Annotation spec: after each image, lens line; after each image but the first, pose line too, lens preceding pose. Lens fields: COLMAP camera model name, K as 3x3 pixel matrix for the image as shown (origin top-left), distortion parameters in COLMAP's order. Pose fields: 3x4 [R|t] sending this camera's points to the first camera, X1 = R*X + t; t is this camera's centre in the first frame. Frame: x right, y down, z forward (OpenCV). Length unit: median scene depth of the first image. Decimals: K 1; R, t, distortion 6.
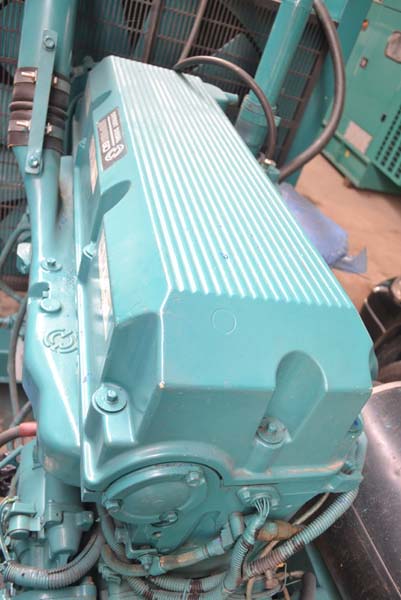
lens RADIAL K [[490.4, 0, 199.1], [0, 490.4, 306.8], [0, 0, 1]] dist [-0.093296, 0.022922]
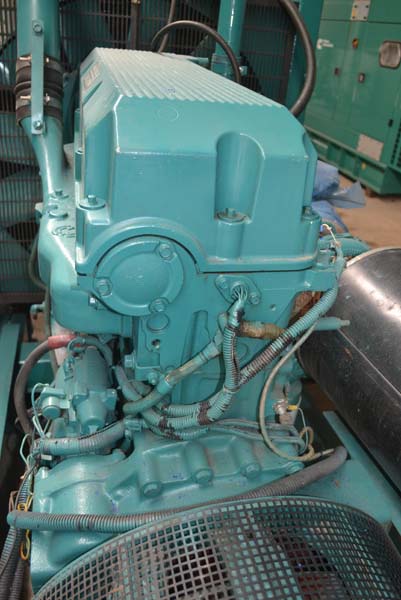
lens RADIAL K [[490.4, 0, 199.1], [0, 490.4, 306.8], [0, 0, 1]] dist [-0.093296, 0.022922]
pose [[0.981424, -0.167724, -0.093139, 0.084925], [0.155553, 0.979836, -0.125395, 0.355082], [0.112292, 0.108578, 0.987725, -0.080903]]
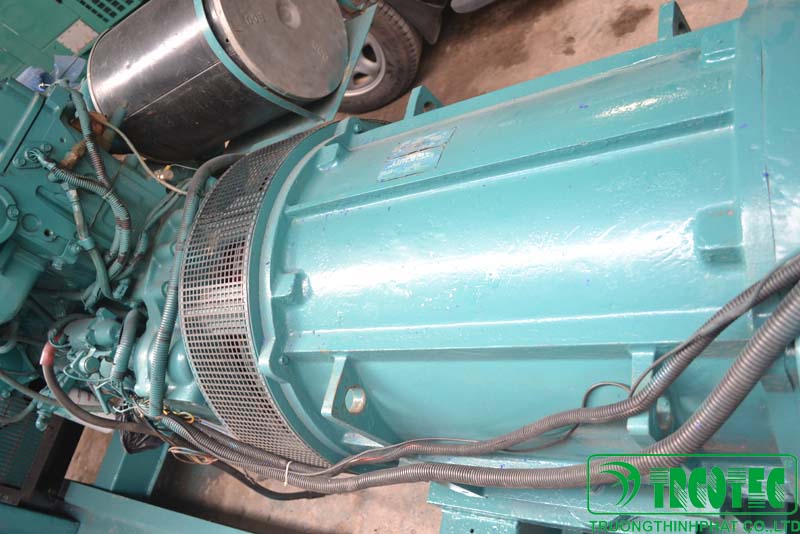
lens RADIAL K [[653.9, 0, 400.0], [0, 653.9, 267.0], [0, 0, 1]] dist [-0.093296, 0.022922]
pose [[0.204983, -0.976023, 0.073219, -0.071409], [0.969413, 0.212772, 0.122340, 0.817359], [-0.134986, 0.045902, 0.989784, -0.627863]]
